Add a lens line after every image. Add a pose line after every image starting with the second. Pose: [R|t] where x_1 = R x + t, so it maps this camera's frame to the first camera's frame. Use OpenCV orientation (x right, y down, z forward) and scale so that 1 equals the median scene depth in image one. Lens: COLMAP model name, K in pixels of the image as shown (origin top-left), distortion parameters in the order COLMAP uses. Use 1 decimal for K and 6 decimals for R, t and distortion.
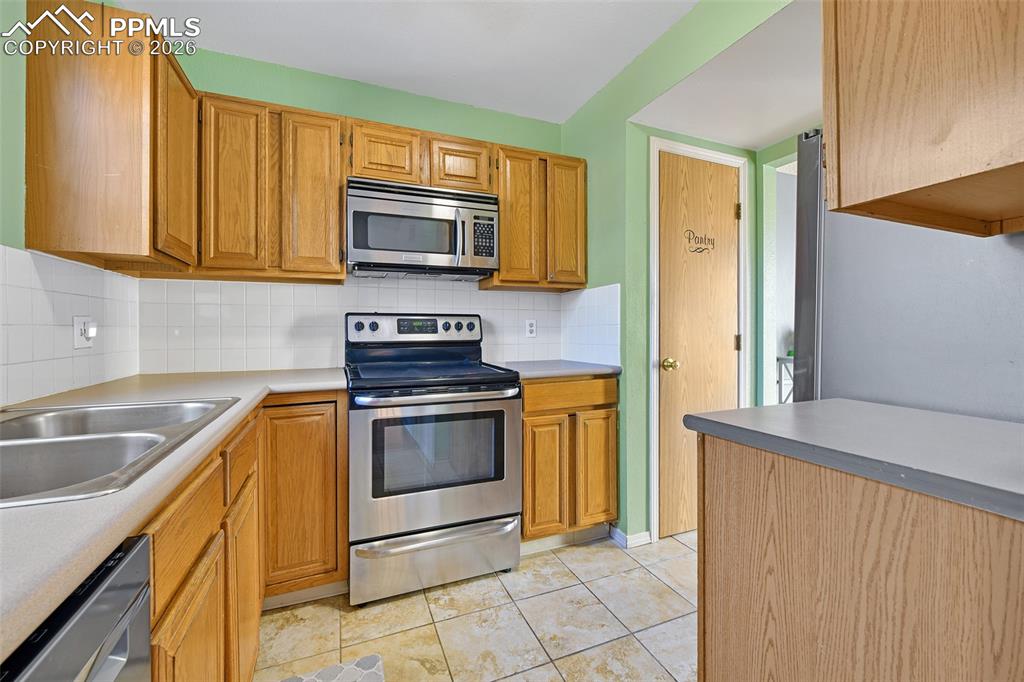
lens RADIAL K [[421.8, 0, 500.0], [0, 421.8, 330.6], [0, 0, 1]] dist [-0.002010, -0.004257]
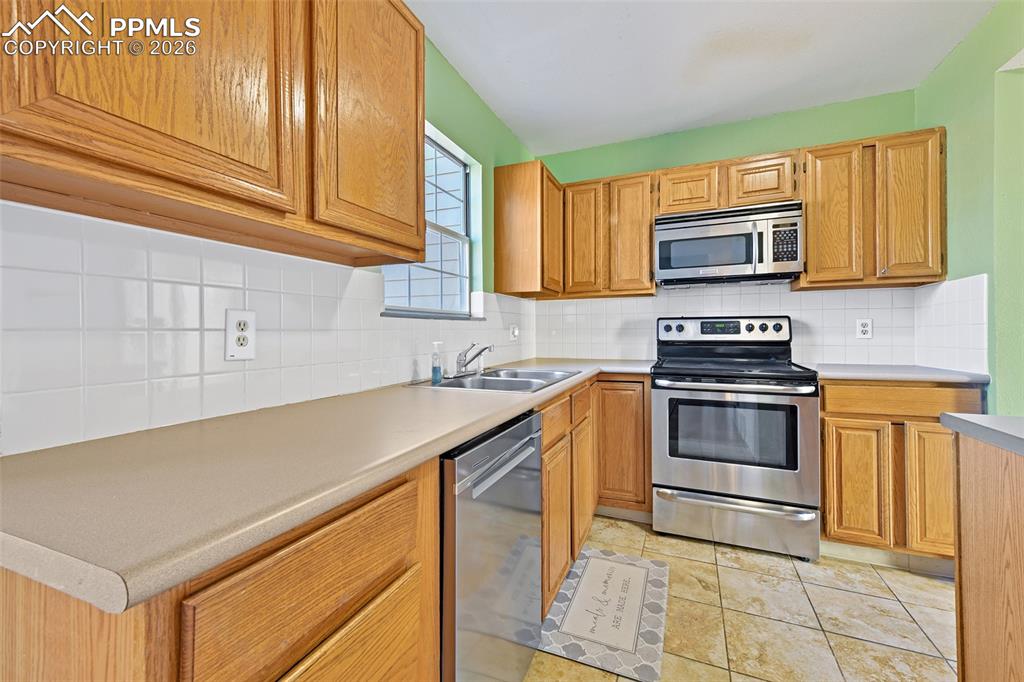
lens RADIAL K [[421.8, 0, 496.5], [0, 421.8, 330.8], [0, 0, 1]] dist [-0.002010, -0.004257]
pose [[0.700694, -0.002101, -0.713458, 0.241258], [0.001861, 0.999998, -0.001117, -0.002172], [0.713459, -0.000545, 0.700697, -0.298899]]
